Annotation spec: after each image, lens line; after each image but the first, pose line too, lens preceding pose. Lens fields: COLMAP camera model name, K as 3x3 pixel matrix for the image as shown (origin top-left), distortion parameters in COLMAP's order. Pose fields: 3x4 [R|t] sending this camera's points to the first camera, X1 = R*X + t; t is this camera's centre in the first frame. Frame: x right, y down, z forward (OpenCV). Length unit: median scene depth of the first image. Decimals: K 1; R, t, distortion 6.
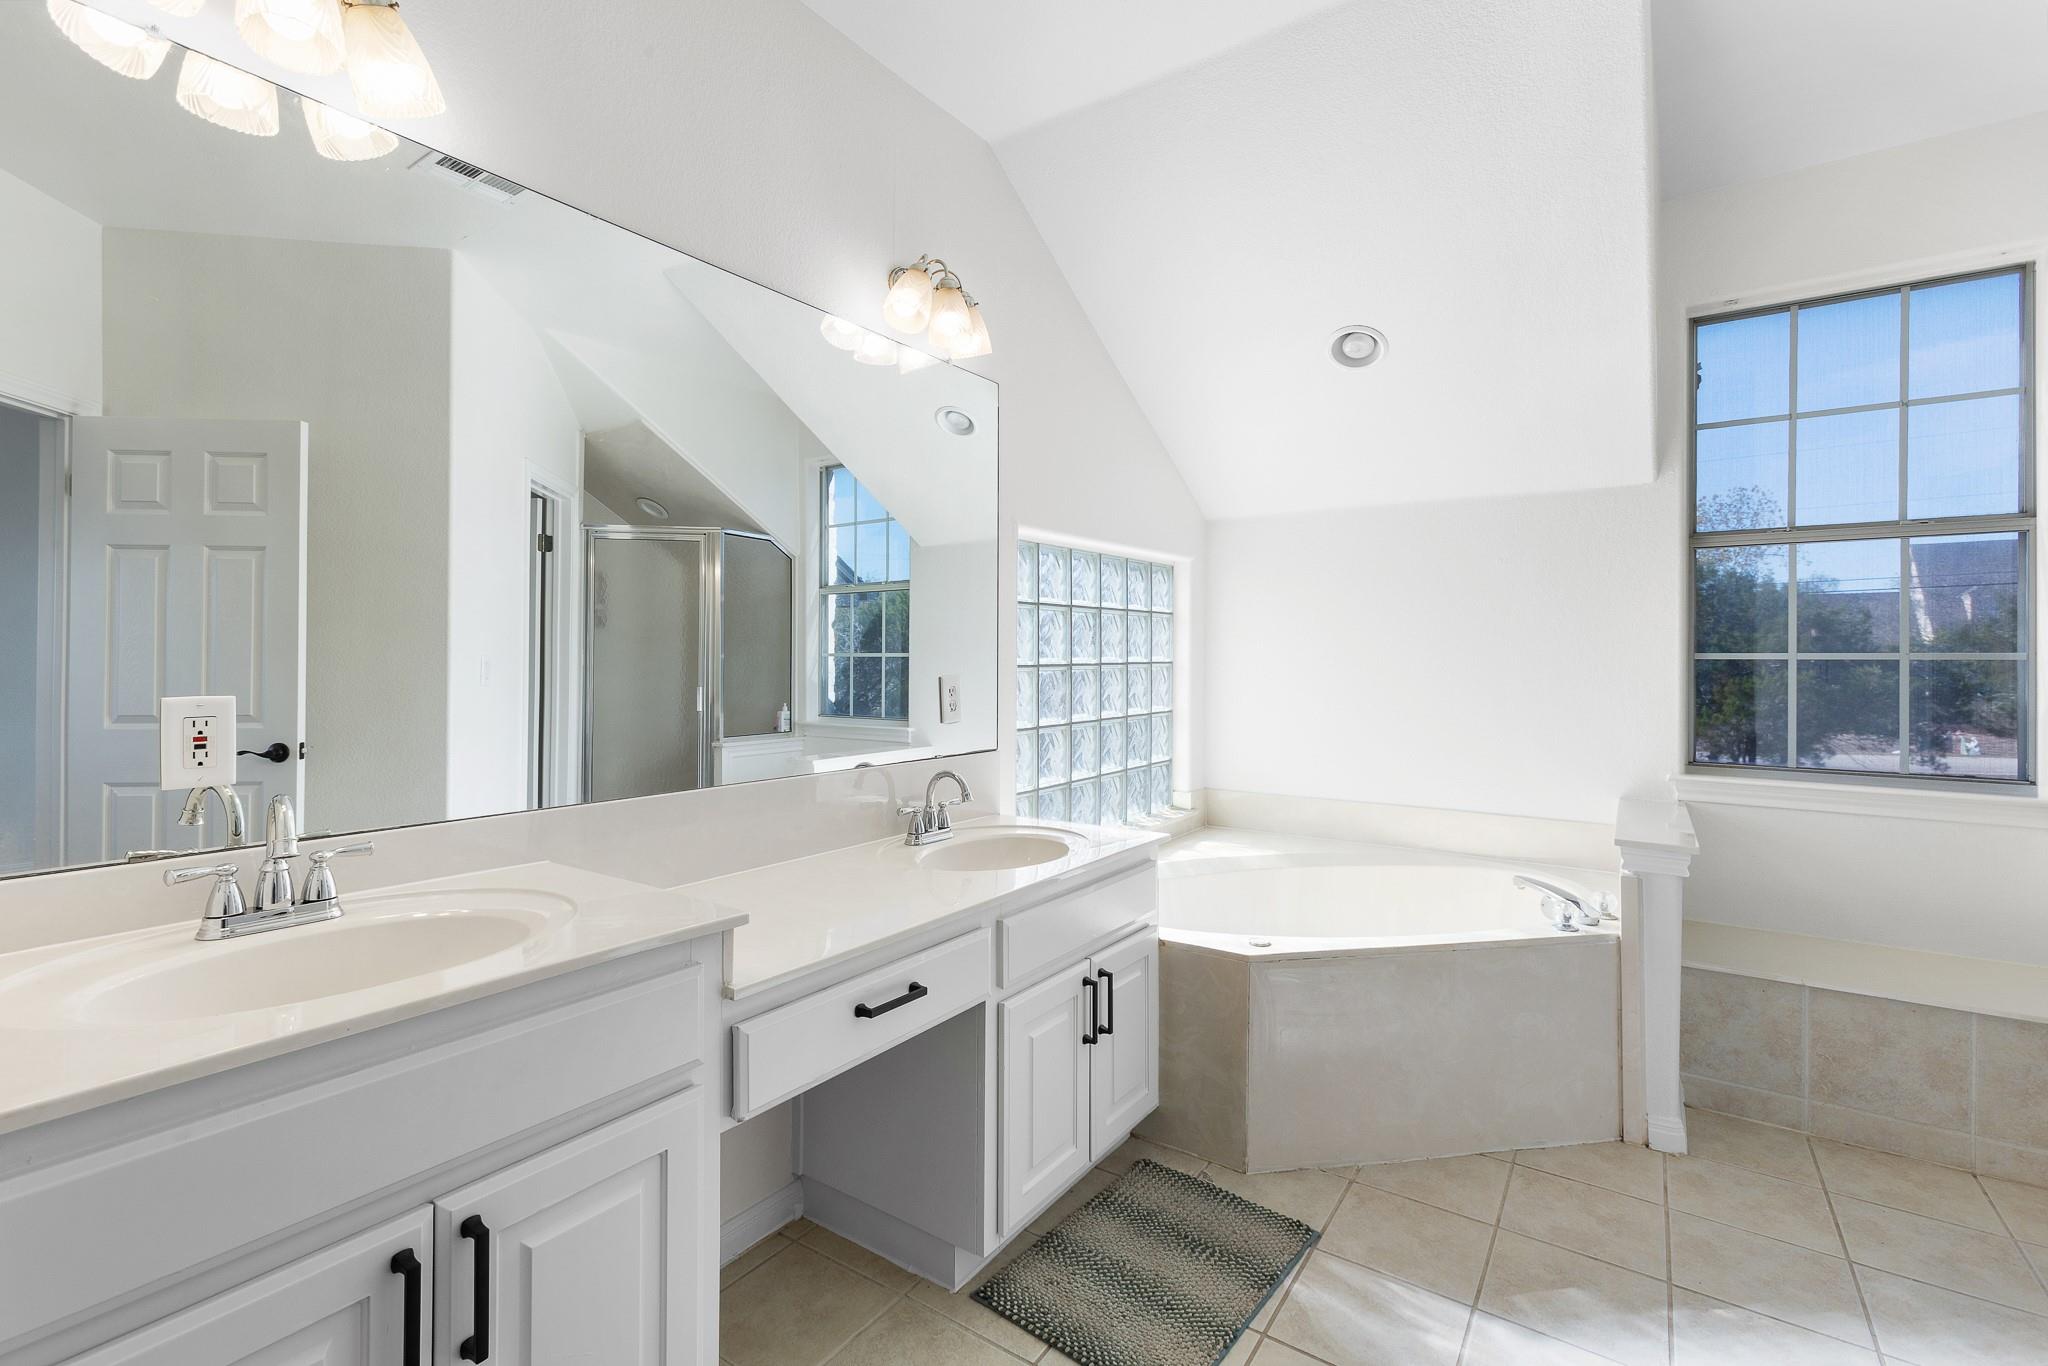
lens RADIAL K [[924.3, 0, 1022.2], [0, 924.3, 667.8], [0, 0, 1]] dist [-0.014864, 0.010173]
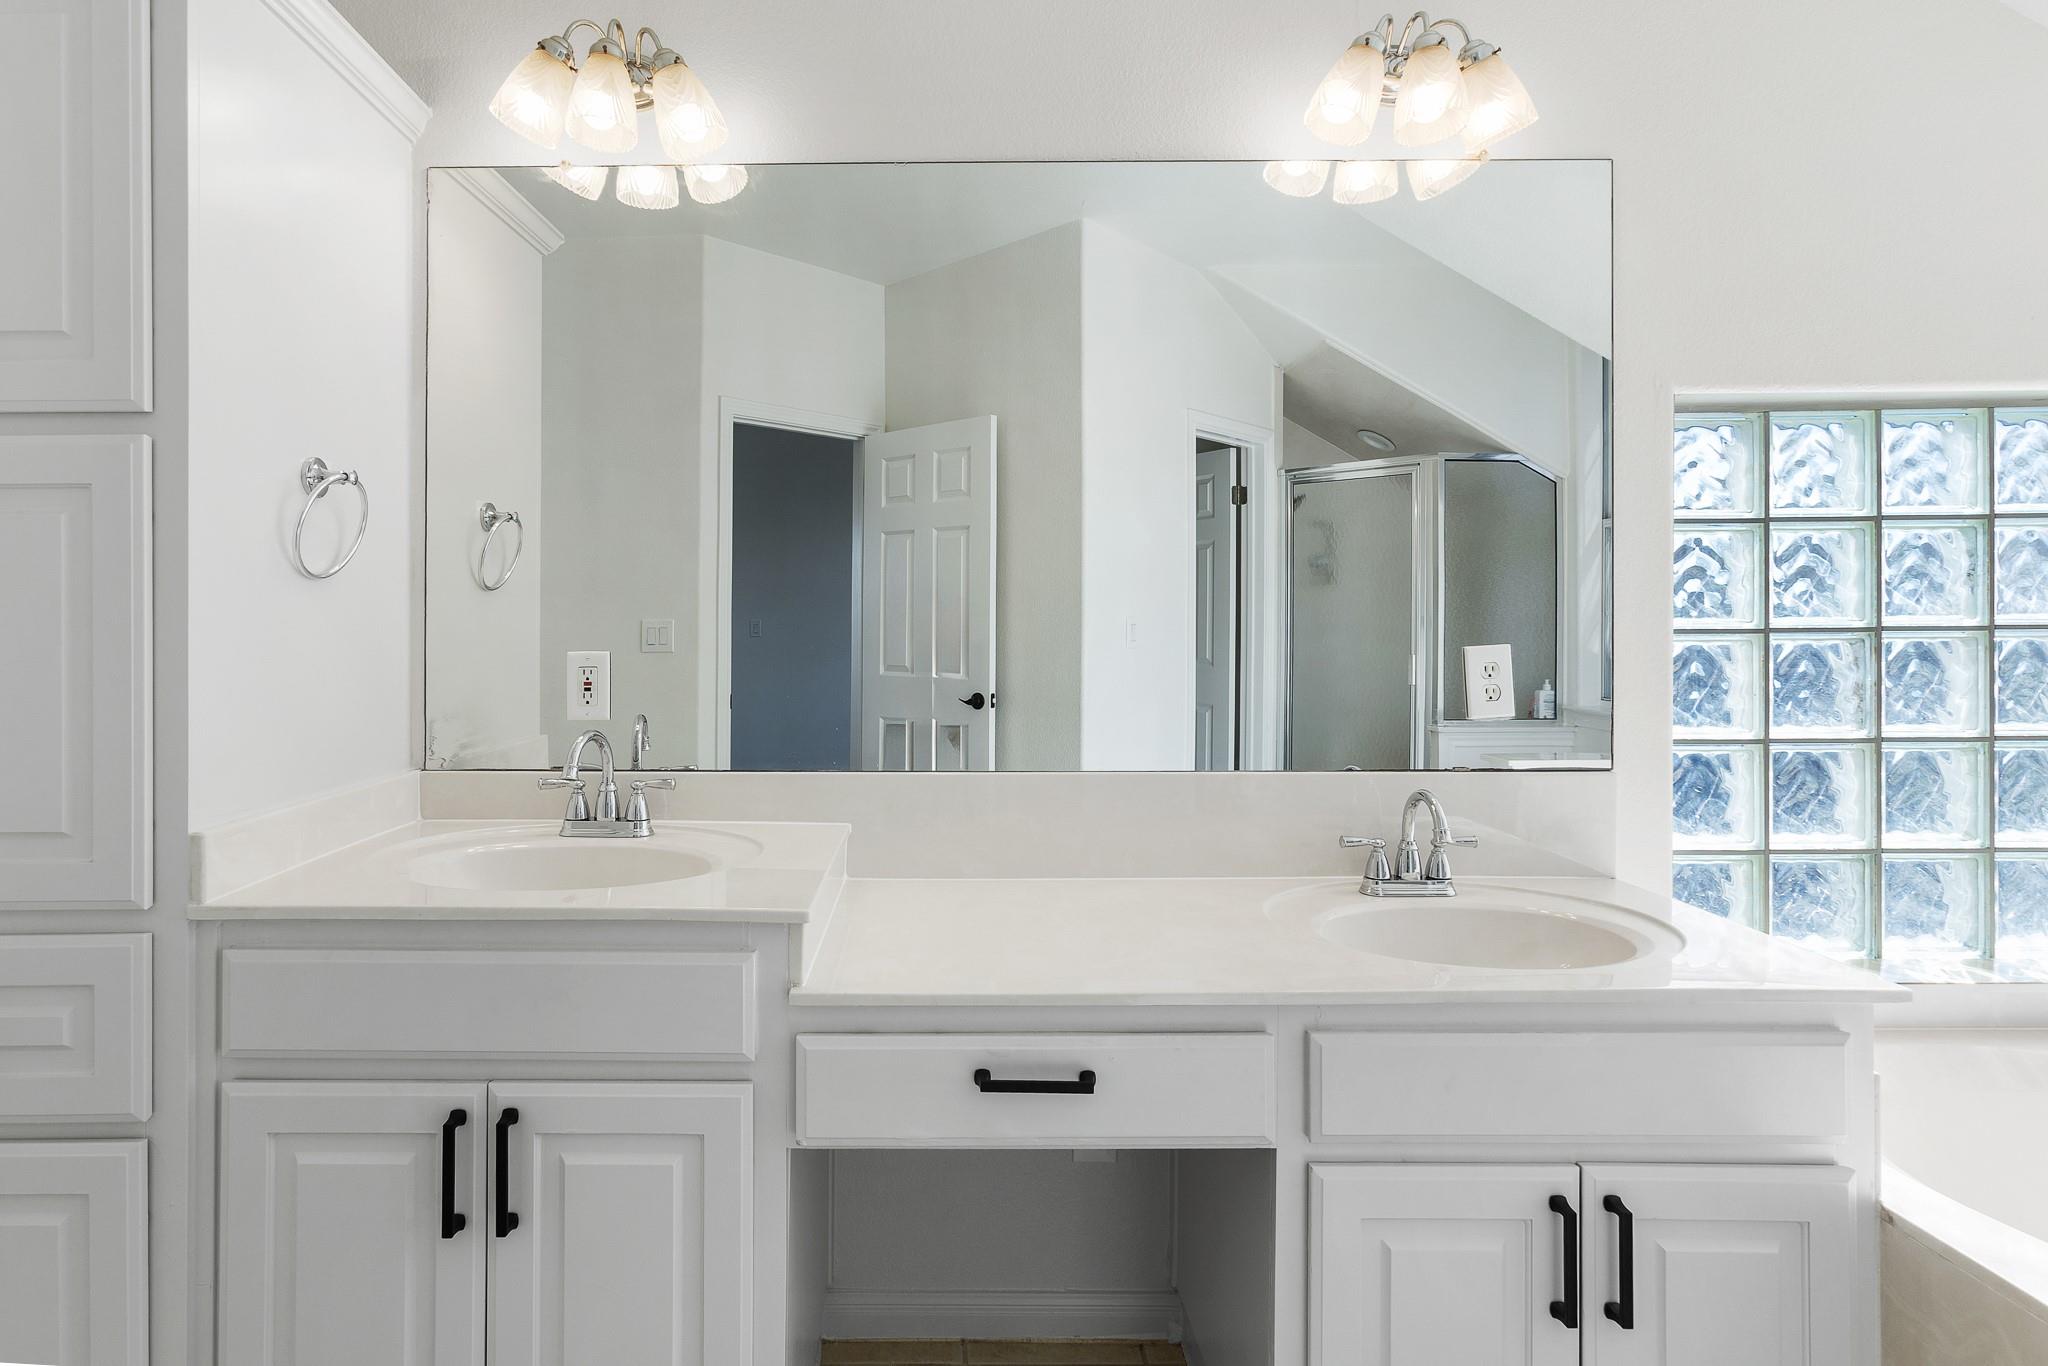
lens RADIAL K [[1051.6, 0, 995.7], [0, 1051.6, 617.6], [0, 0, 1]] dist [0.002844, -0.000521]
pose [[0.568491, -0.004258, -0.822679, 0.354567], [-0.004078, 0.999960, -0.007994, -0.003746], [0.822679, 0.007899, 0.568451, 0.322184]]
